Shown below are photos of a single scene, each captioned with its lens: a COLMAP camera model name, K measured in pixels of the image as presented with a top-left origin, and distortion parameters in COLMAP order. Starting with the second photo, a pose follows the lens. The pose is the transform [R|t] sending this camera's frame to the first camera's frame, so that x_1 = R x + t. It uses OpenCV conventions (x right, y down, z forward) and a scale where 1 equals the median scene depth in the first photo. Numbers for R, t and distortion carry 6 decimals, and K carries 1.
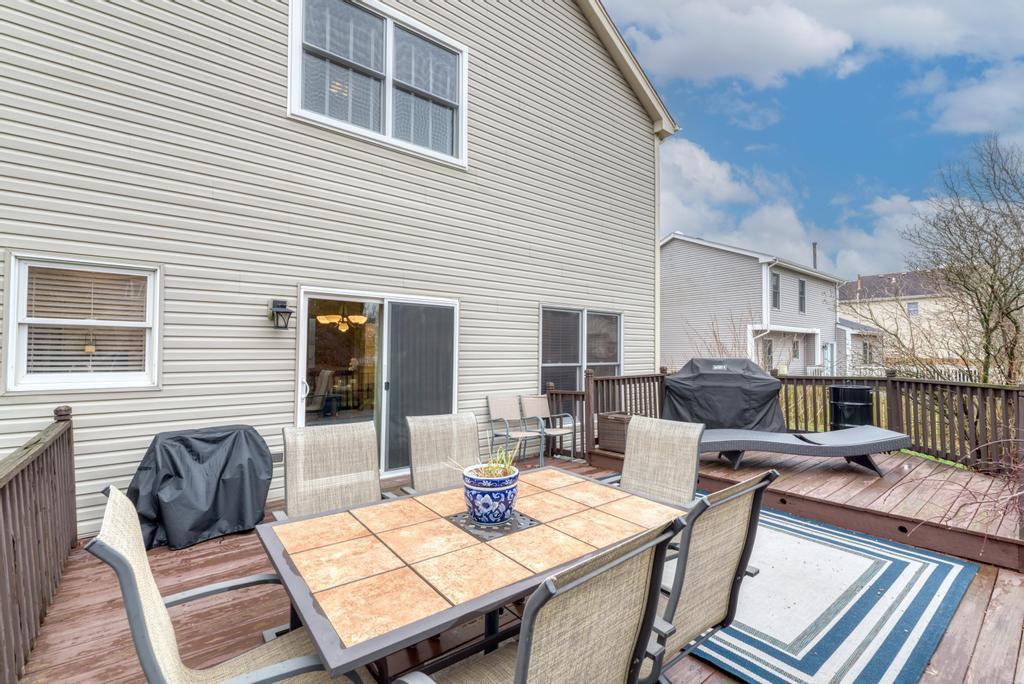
lens RADIAL K [[454.4, 0, 518.8], [0, 454.4, 344.6], [0, 0, 1]] dist [-0.000048, 0.000027]
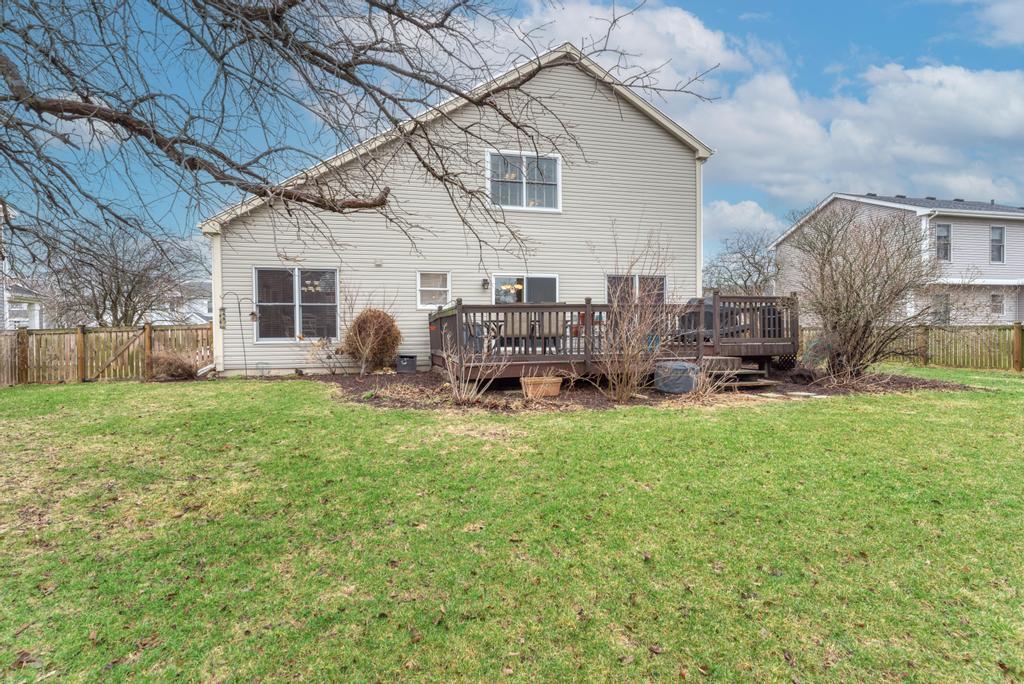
lens RADIAL K [[508.3, 0, 512.0], [0, 508.3, 342.0], [0, 0, 1]] dist [0.001824, 0.000396]
pose [[0.899613, -0.011003, -0.436549, 0.797321], [0.022875, 0.999497, 0.021949, 0.183669], [0.436088, -0.029732, 0.899413, -1.422050]]
